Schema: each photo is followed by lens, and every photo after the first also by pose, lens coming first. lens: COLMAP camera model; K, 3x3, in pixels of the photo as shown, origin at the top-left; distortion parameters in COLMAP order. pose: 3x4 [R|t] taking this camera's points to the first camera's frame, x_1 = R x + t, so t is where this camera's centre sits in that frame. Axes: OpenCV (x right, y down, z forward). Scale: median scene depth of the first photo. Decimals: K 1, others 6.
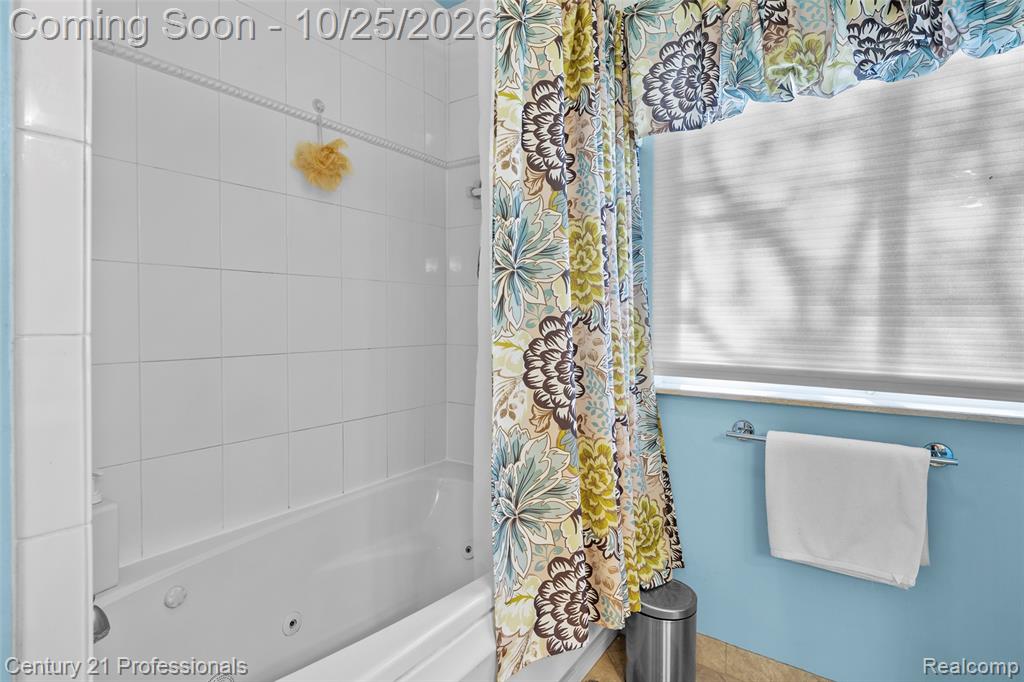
lens RADIAL K [[516.9, 0, 519.1], [0, 516.9, 326.2], [0, 0, 1]] dist [0.001272, -0.000344]
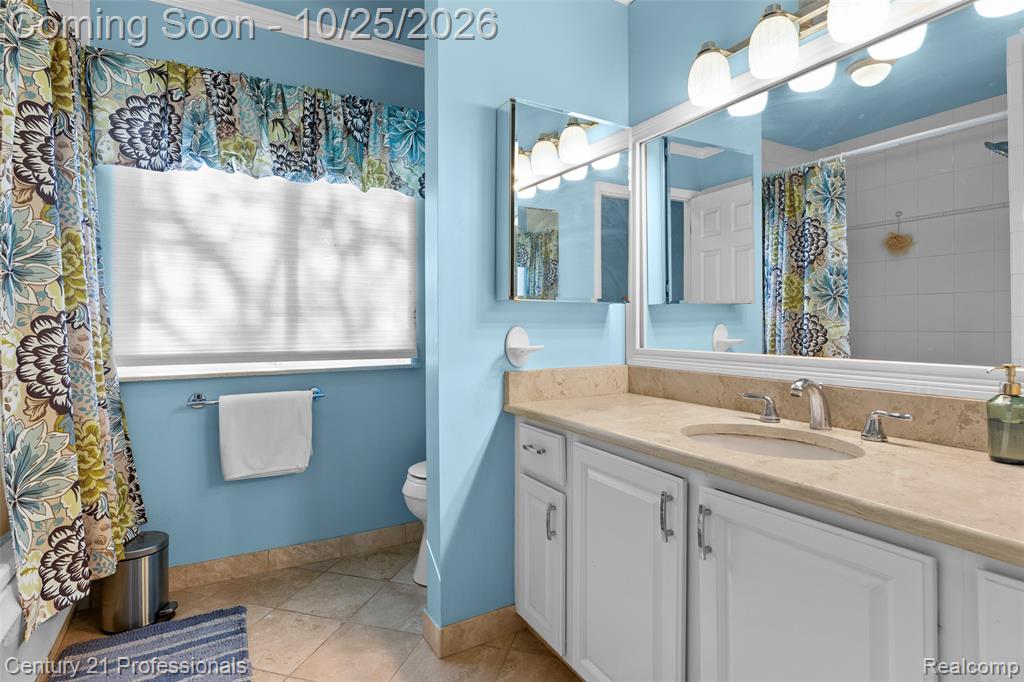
lens RADIAL K [[516.9, 0, 508.1], [0, 516.9, 321.2], [0, 0, 1]] dist [0.001272, -0.000344]
pose [[0.434973, -0.004150, 0.900434, -0.490119], [0.020078, 0.999785, -0.005091, 0.018323], [-0.900220, 0.020293, 0.434963, -0.372668]]
